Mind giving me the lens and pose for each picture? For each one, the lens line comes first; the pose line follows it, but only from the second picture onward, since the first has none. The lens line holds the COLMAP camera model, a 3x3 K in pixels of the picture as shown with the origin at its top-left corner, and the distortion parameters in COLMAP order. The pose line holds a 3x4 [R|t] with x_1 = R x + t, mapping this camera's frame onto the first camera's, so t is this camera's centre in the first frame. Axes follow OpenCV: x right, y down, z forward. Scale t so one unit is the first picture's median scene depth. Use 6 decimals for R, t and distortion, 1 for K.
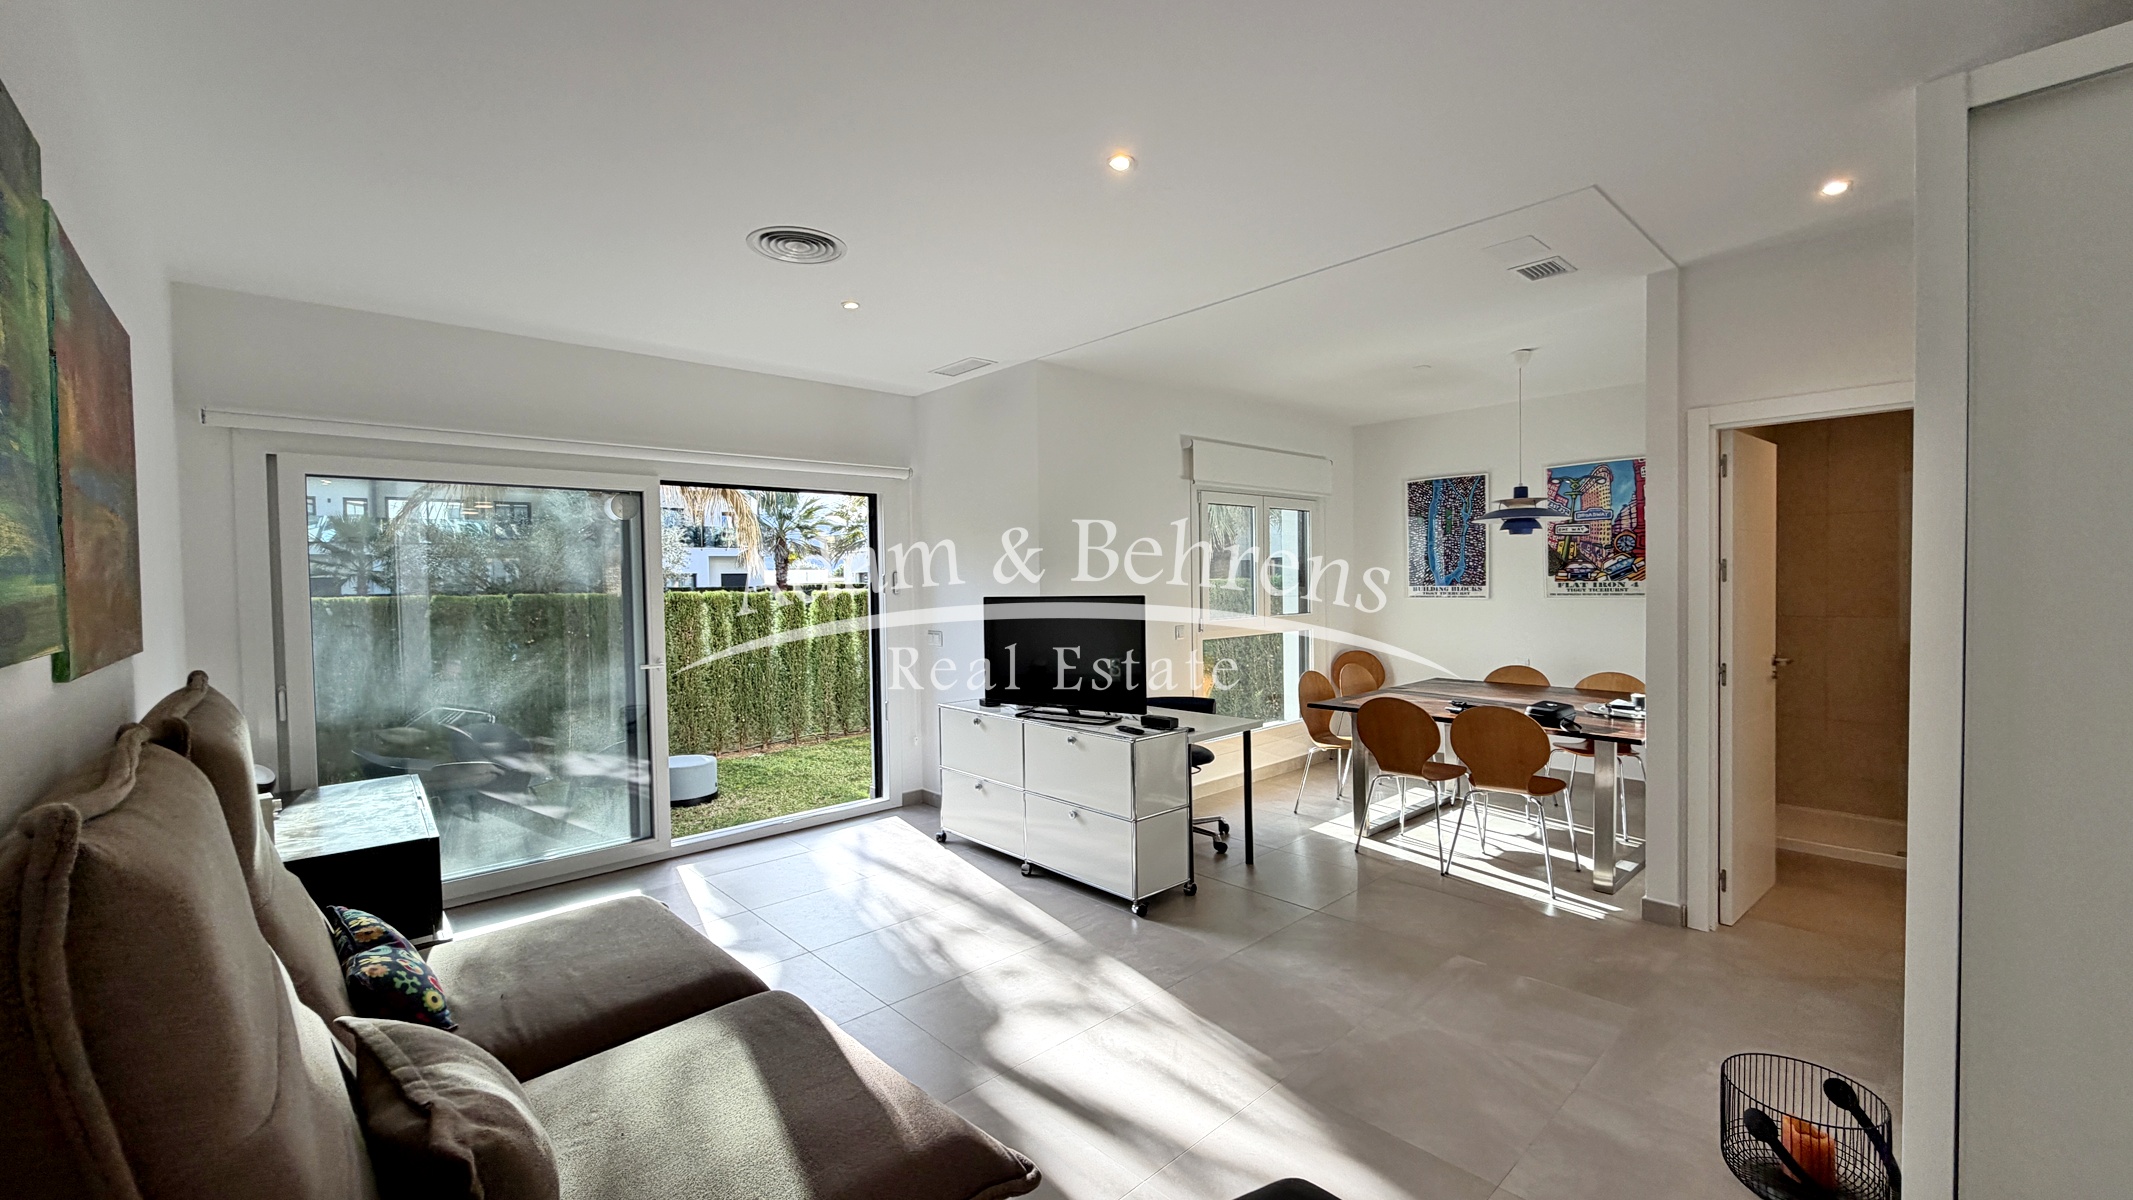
lens RADIAL K [[847.2, 0, 1060.3], [0, 847.2, 600.7], [0, 0, 1]] dist [0.000326, -0.000231]
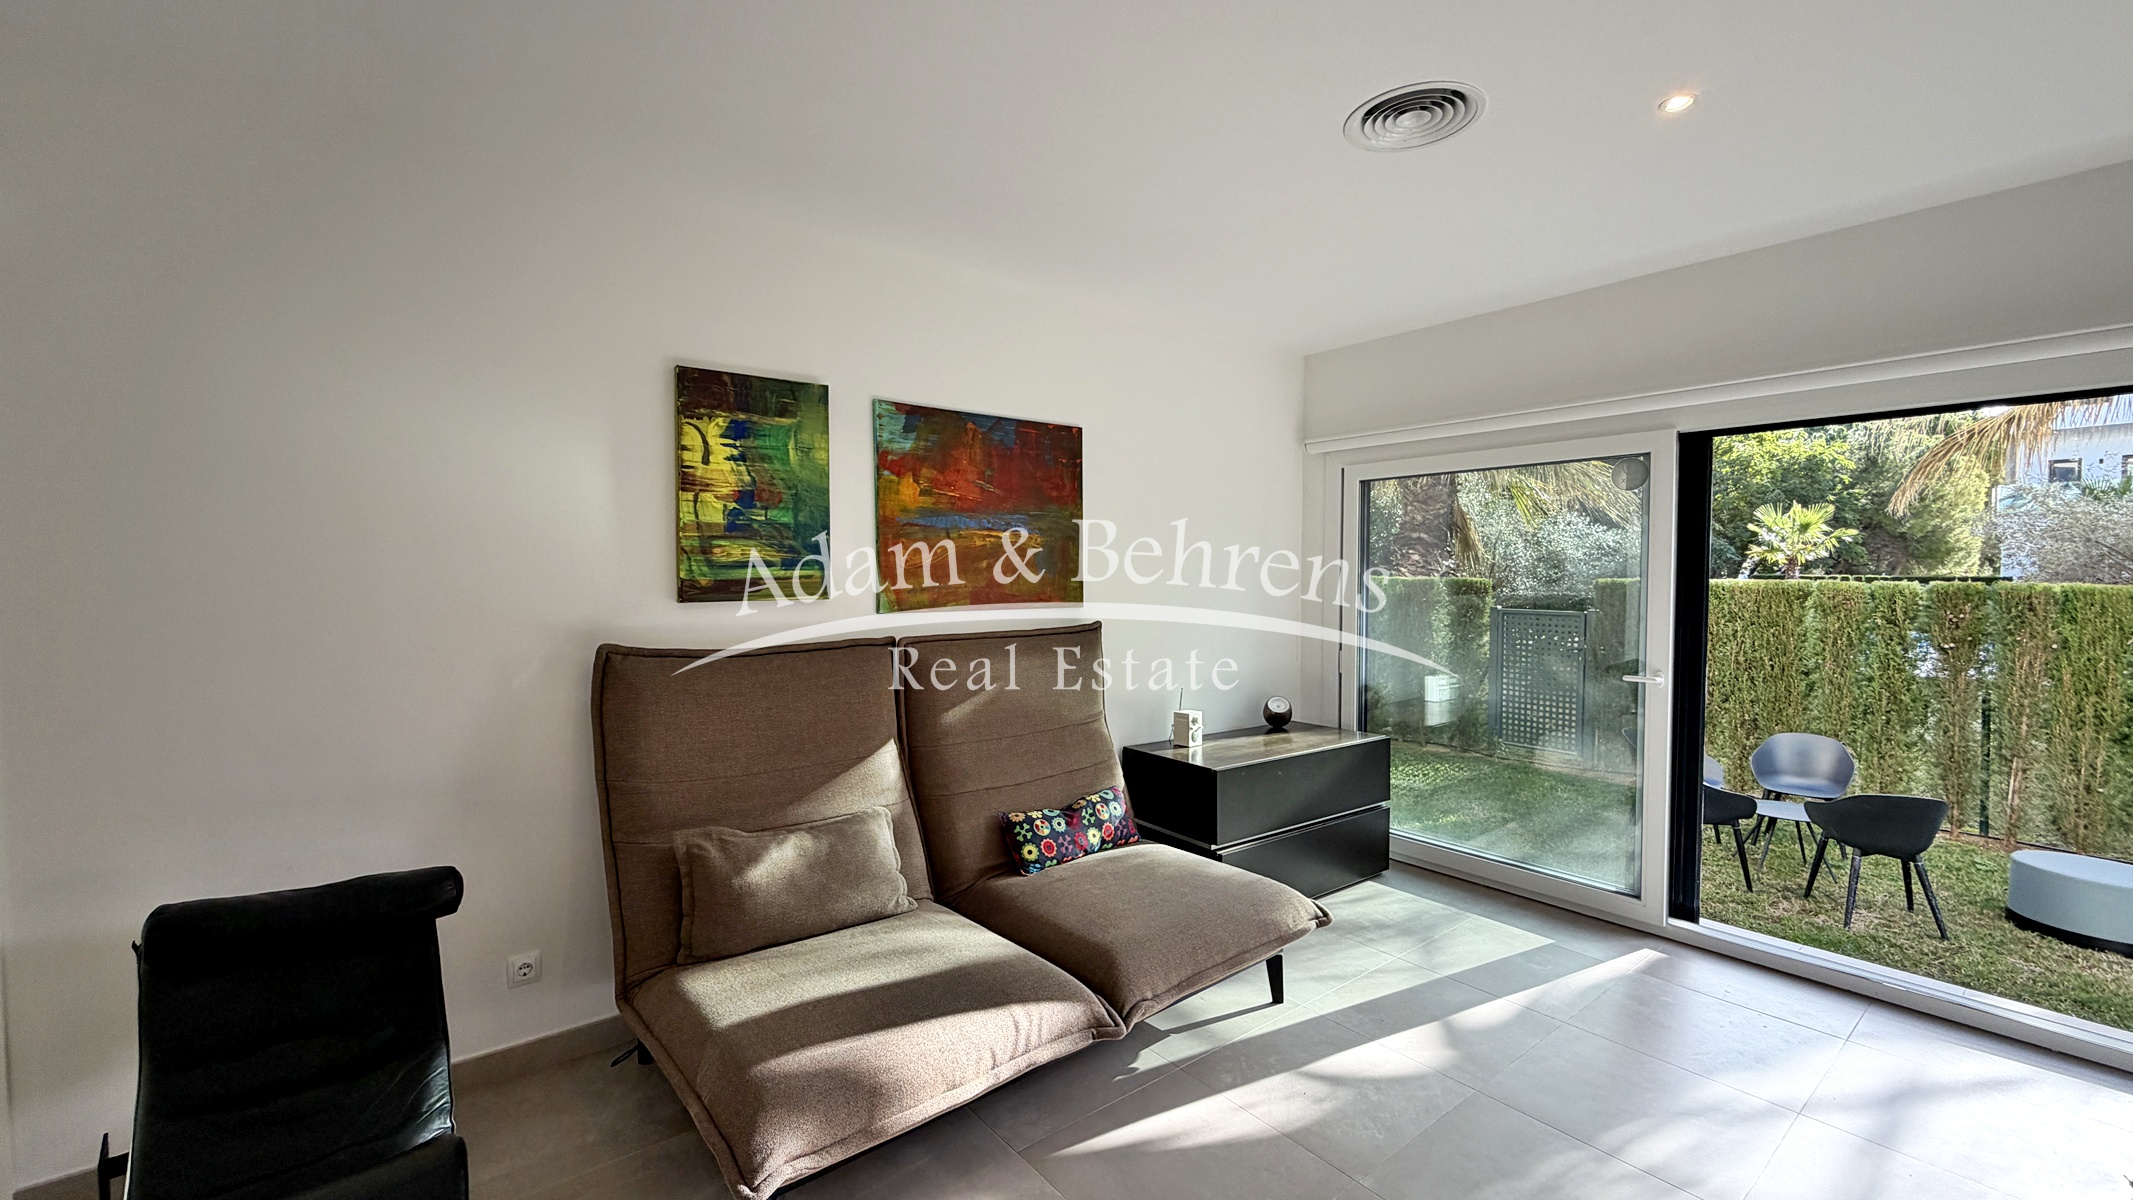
lens RADIAL K [[847.2, 0, 1060.3], [0, 847.2, 600.7], [0, 0, 1]] dist [0.000326, -0.000231]
pose [[-0.079162, 0.051570, -0.995527, 0.299556], [-0.024643, 0.998255, 0.053671, -0.020783], [0.996557, 0.028781, -0.077753, 0.487761]]
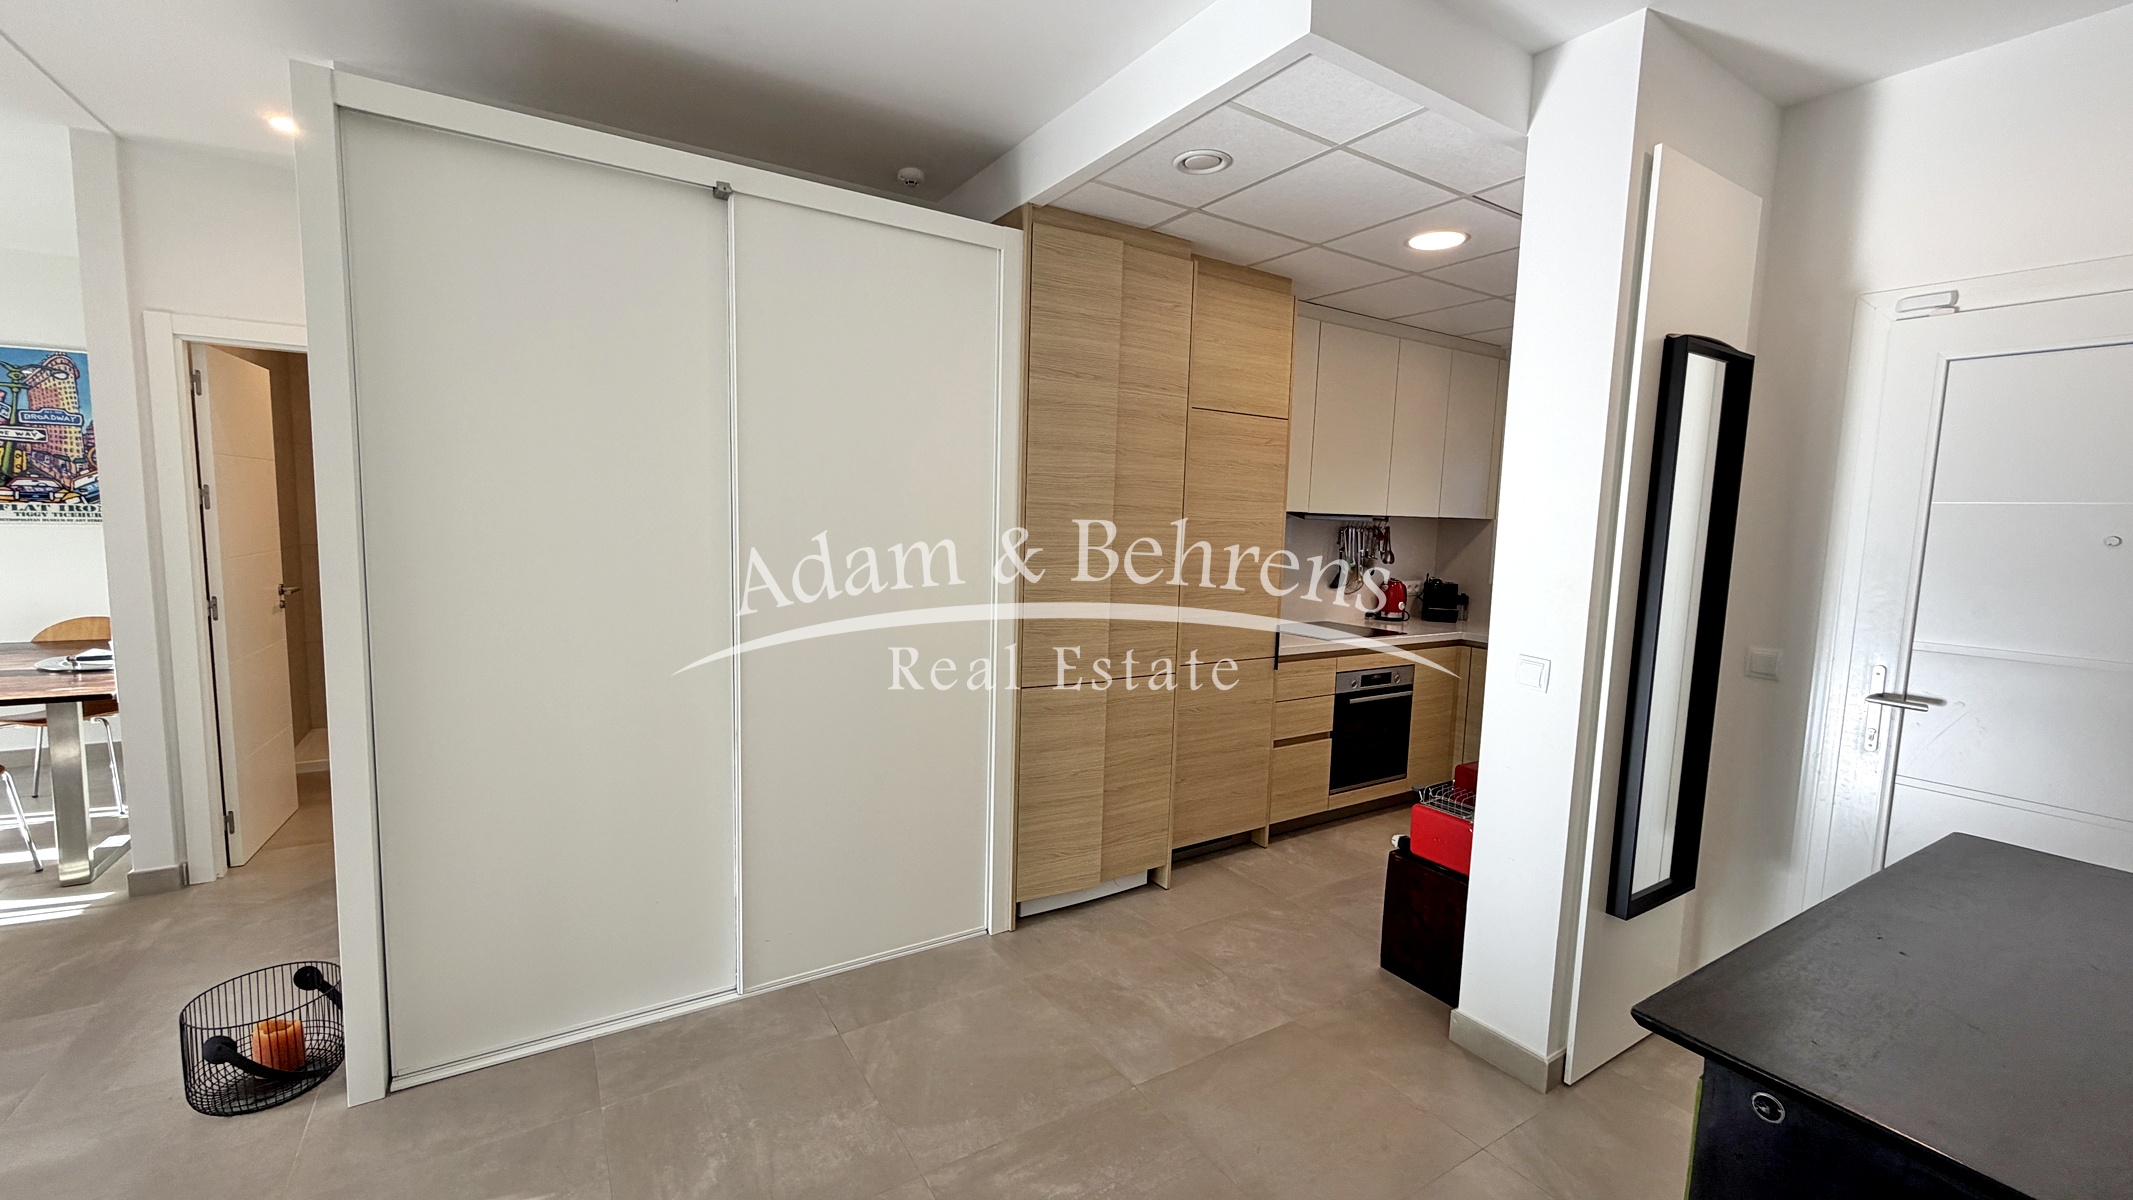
lens RADIAL K [[844.6, 0, 1061.0], [0, 844.6, 600.7], [0, 0, 1]] dist [0.000153, 0.000264]
pose [[0.179219, -0.078538, 0.980669, 0.023560], [-0.005570, 0.996711, 0.080841, -0.001852], [-0.983793, -0.019951, 0.178192, -0.066252]]
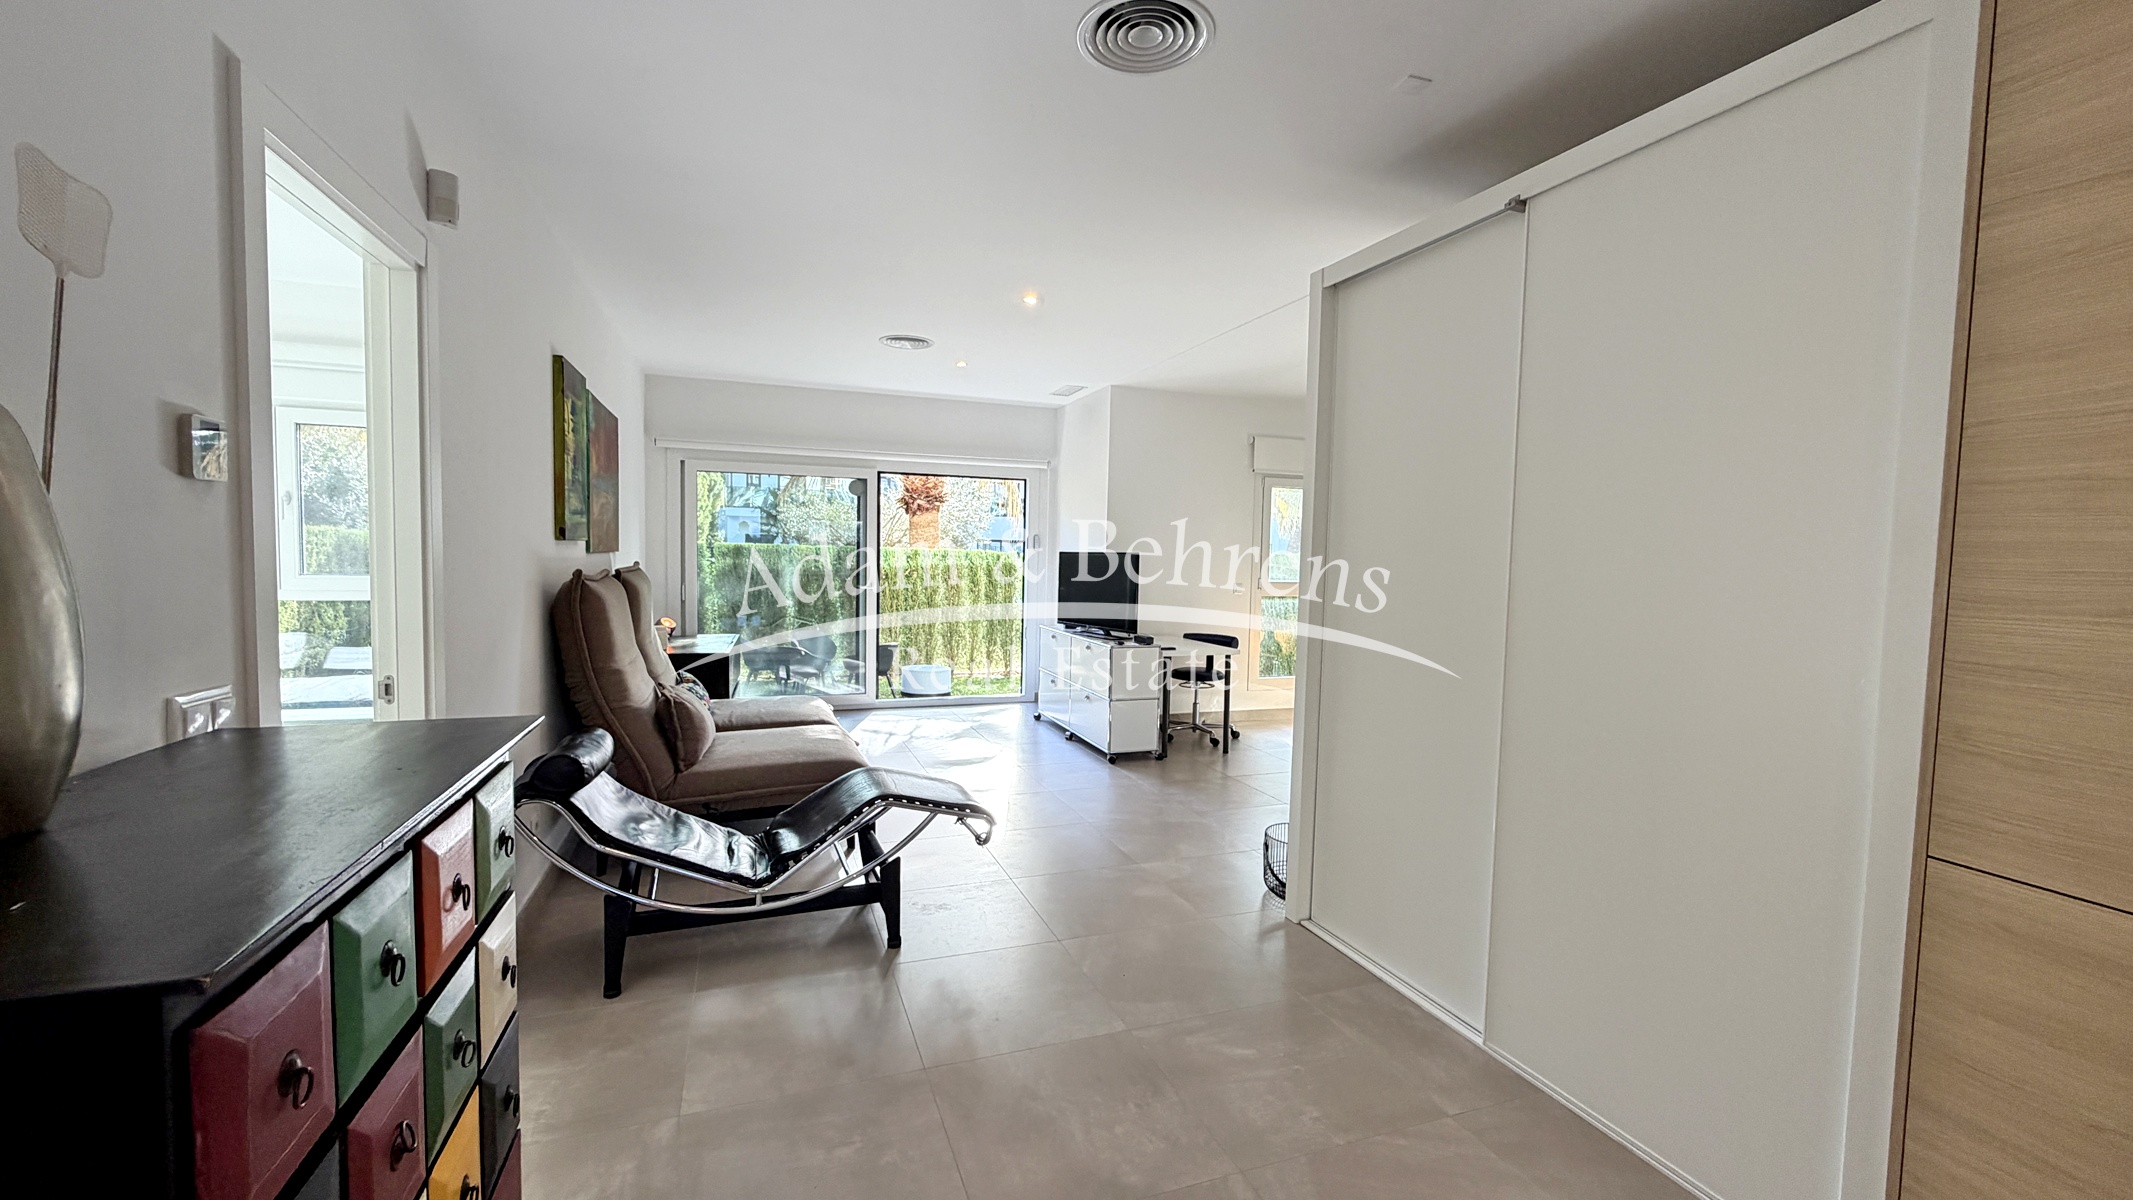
lens RADIAL K [[847.2, 0, 1060.3], [0, 847.2, 600.7], [0, 0, 1]] dist [0.000326, -0.000231]
pose [[0.924323, 0.056666, -0.377380, 0.432323], [-0.045344, 0.998217, 0.038828, 0.021670], [0.378907, -0.018777, 0.925244, -0.328432]]
